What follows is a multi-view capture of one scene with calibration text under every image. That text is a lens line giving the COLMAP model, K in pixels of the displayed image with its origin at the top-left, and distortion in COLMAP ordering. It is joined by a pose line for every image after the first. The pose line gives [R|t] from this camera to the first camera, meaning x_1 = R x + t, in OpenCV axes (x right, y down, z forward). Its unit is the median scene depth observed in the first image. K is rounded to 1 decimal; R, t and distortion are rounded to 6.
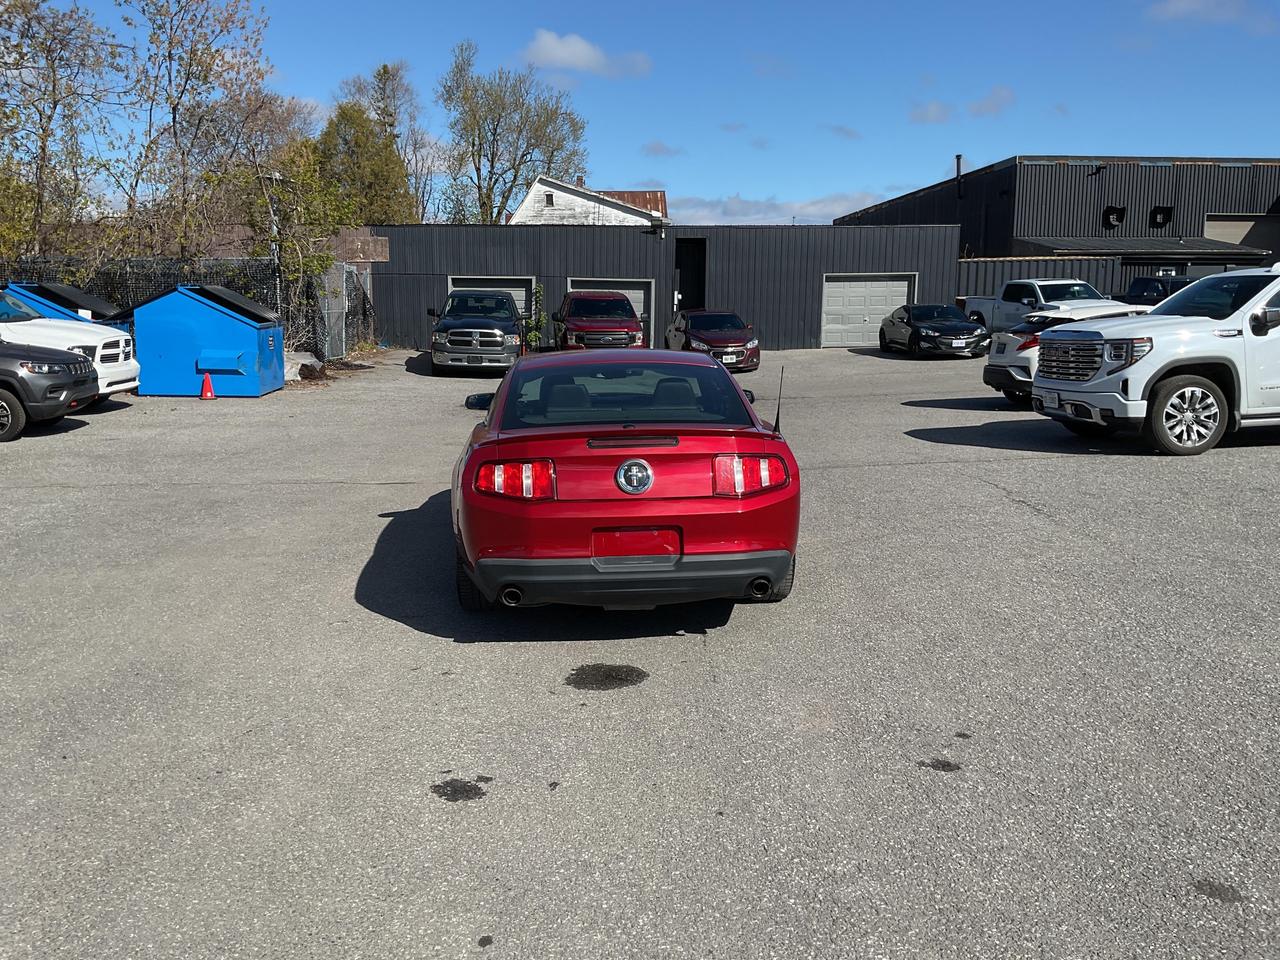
lens RADIAL K [[1072.1, 0, 672.6], [0, 1072.1, 463.4], [0, 0, 1]] dist [0.028956, -0.073080]
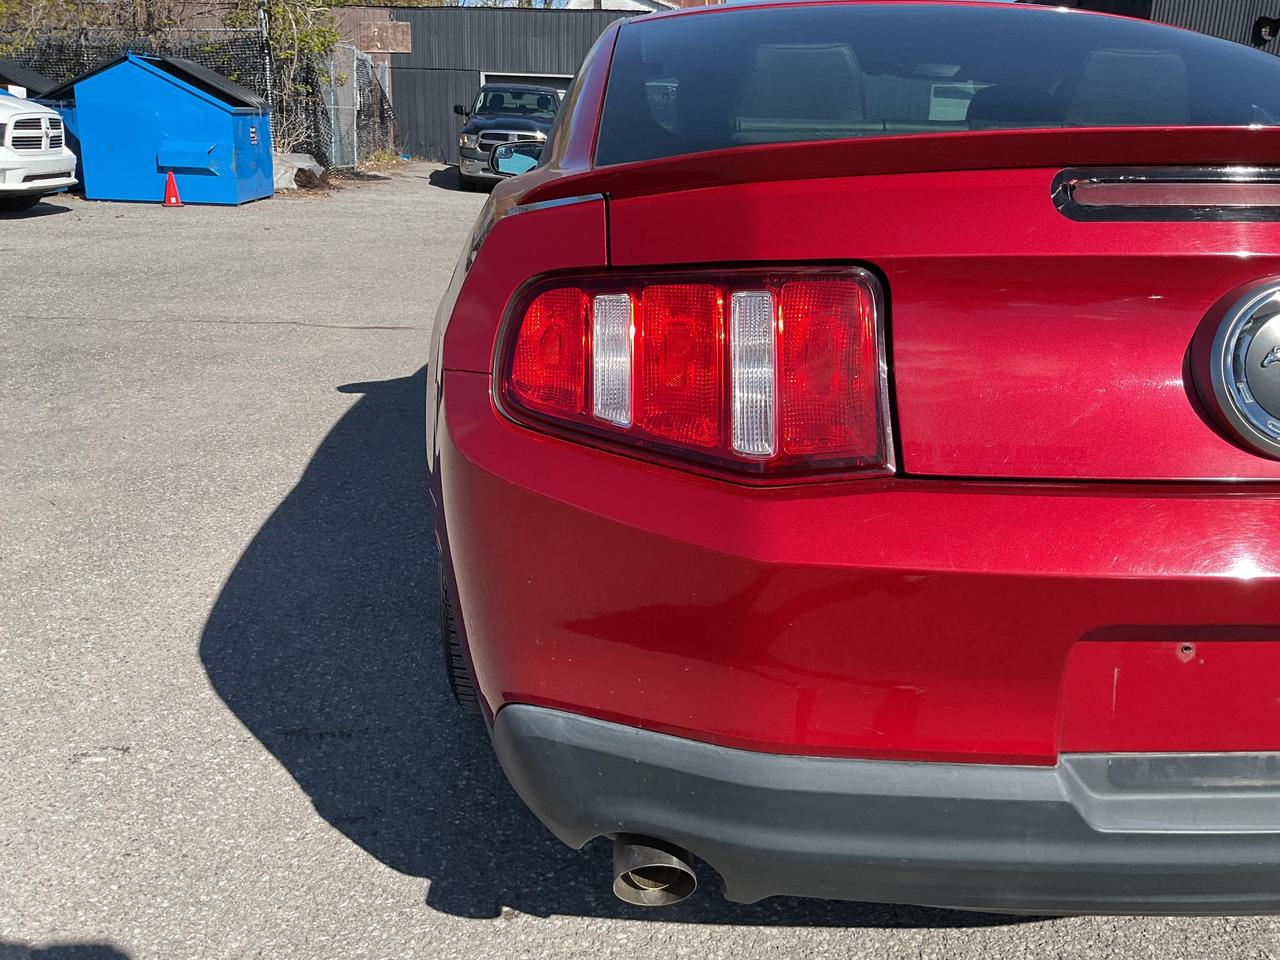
lens RADIAL K [[1072.1, 0, 641.6], [0, 1072.1, 484.9], [0, 0, 1]] dist [0.028956, -0.073080]
pose [[0.997570, 0.040470, -0.056713, -0.034041], [-0.030662, 0.985945, 0.164233, 0.000915], [0.062562, -0.162095, 0.984790, 0.187243]]
